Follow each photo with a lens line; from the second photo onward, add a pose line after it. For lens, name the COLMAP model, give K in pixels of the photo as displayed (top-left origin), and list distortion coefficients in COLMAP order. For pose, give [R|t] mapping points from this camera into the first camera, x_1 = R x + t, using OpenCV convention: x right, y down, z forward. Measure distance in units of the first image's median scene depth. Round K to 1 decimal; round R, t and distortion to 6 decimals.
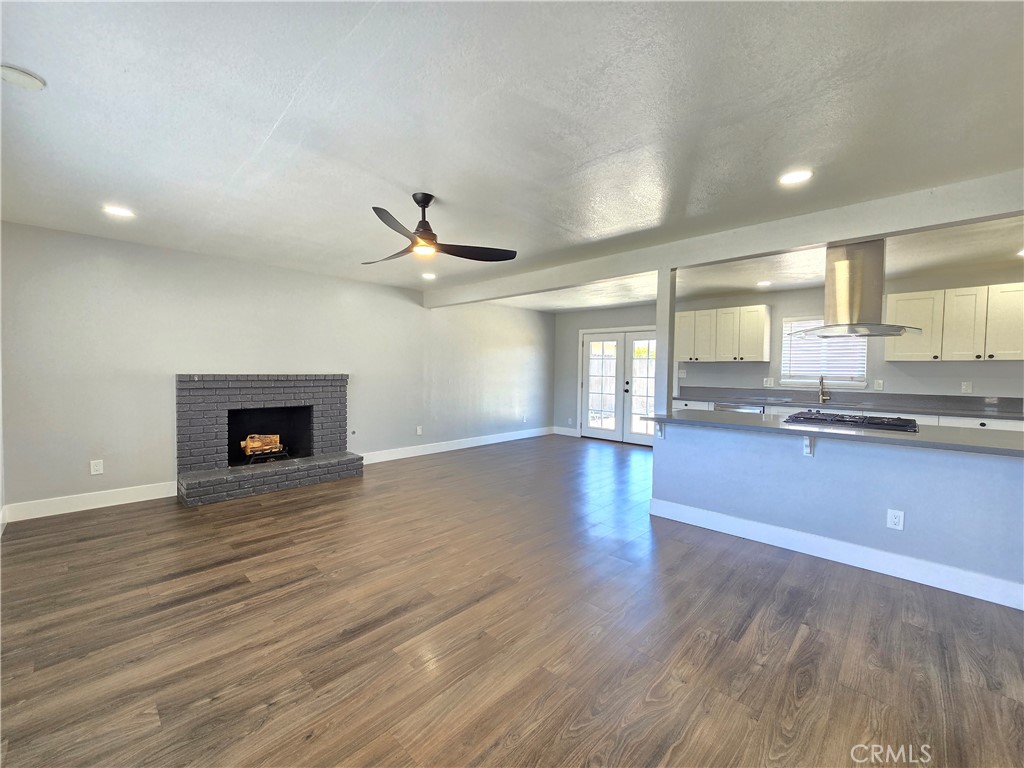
lens RADIAL K [[419.4, 0, 510.7], [0, 419.4, 382.7], [0, 0, 1]] dist [-0.001885, 0.000117]
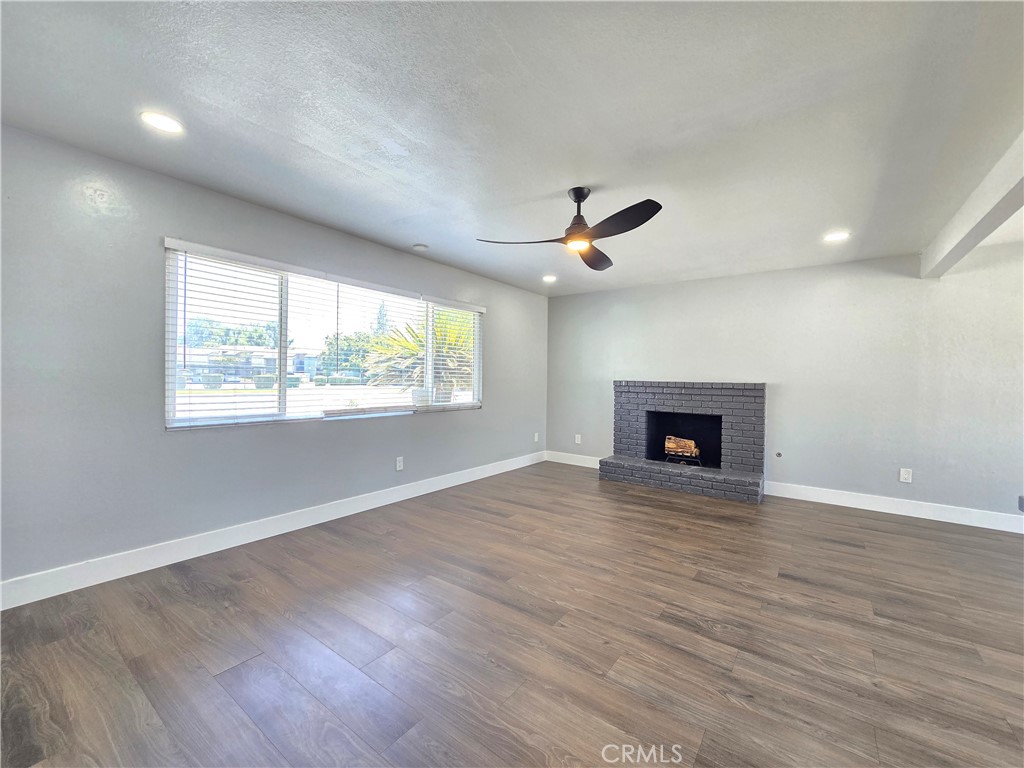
lens RADIAL K [[419.4, 0, 510.7], [0, 419.4, 382.7], [0, 0, 1]] dist [-0.001885, 0.000117]
pose [[0.130668, -0.000484, -0.991426, 0.495199], [-0.049961, 0.998726, -0.007073, 0.013350], [0.990167, 0.050457, 0.130477, 0.491404]]
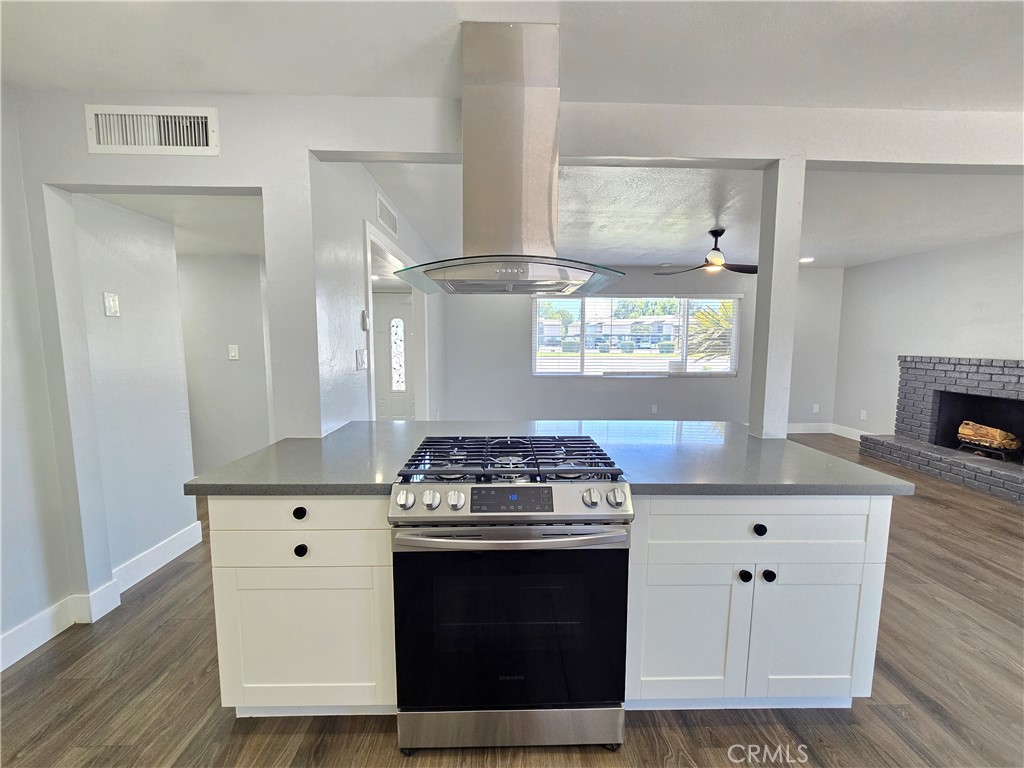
lens RADIAL K [[419.4, 0, 510.7], [0, 419.4, 382.7], [0, 0, 1]] dist [-0.001885, 0.000117]
pose [[-0.704889, 0.058492, -0.706902, 0.907670], [-0.035675, 0.992409, 0.117690, -0.044014], [0.708420, 0.108177, -0.697452, 1.049889]]
